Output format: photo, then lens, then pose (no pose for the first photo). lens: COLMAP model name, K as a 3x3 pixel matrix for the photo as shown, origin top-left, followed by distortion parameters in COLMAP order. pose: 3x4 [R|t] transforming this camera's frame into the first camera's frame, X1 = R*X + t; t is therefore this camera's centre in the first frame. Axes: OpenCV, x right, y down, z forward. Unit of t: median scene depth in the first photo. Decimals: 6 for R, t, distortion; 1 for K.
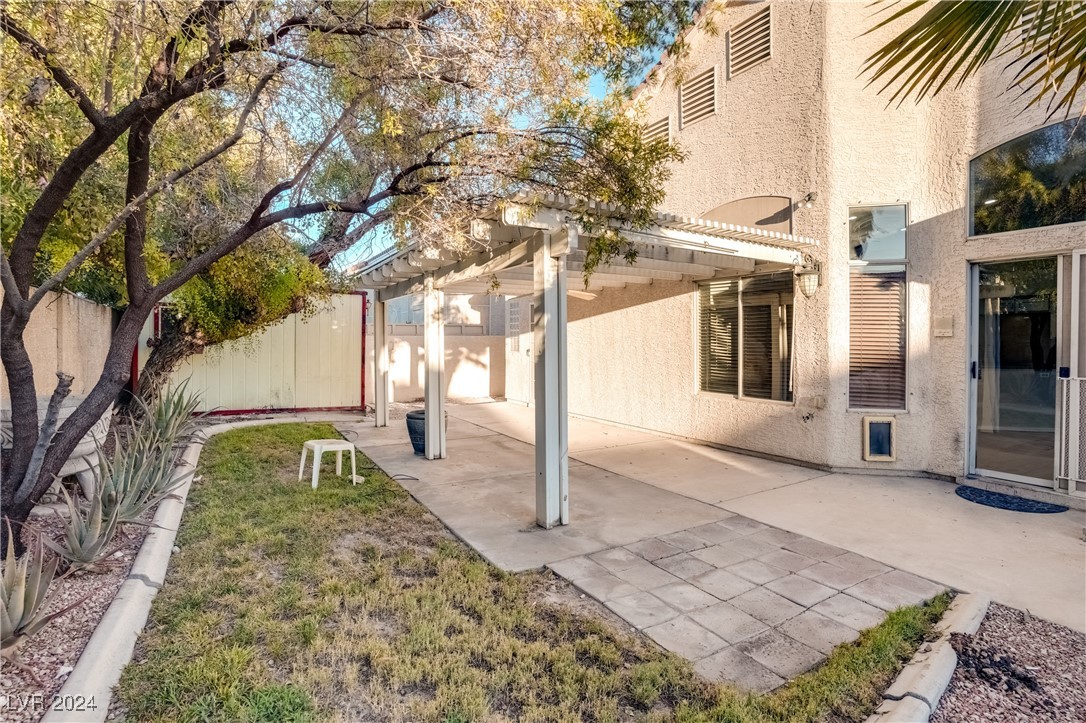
lens RADIAL K [[557.7, 0, 544.3], [0, 557.7, 334.9], [0, 0, 1]] dist [-0.039047, 0.000350]
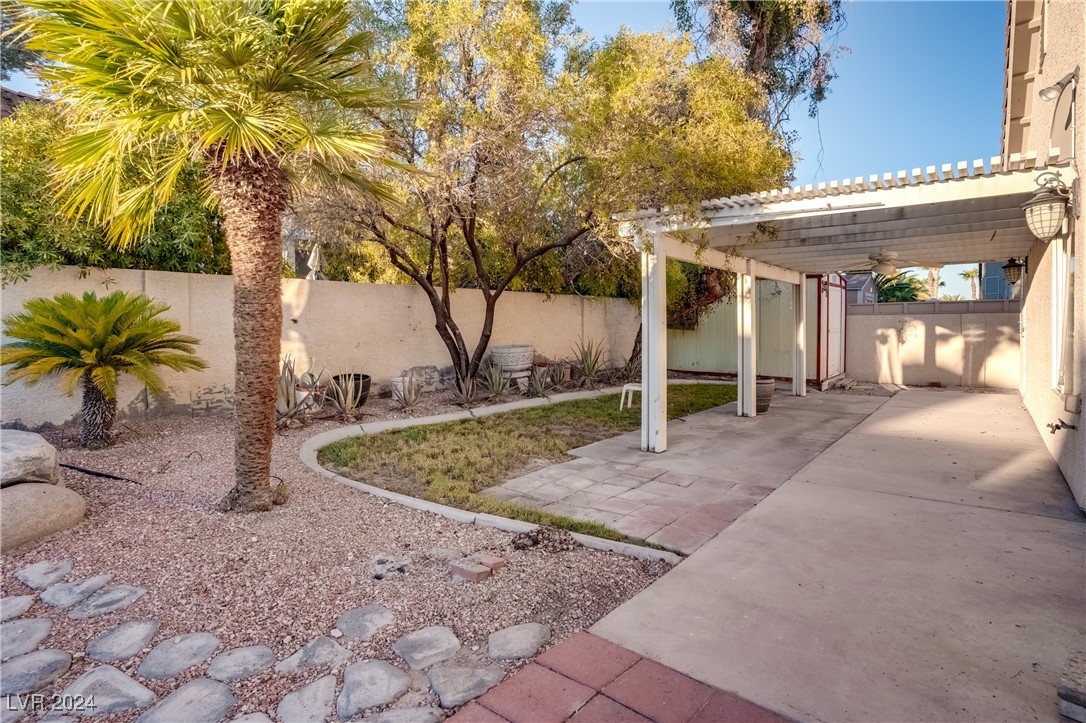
lens RADIAL K [[557.7, 0, 544.3], [0, 557.7, 334.9], [0, 0, 1]] dist [-0.039047, 0.000350]
pose [[0.323115, 0.011555, -0.946289, 1.276354], [0.016180, 0.999712, 0.017732, 0.029409], [0.946221, -0.021041, 0.322835, 0.328683]]
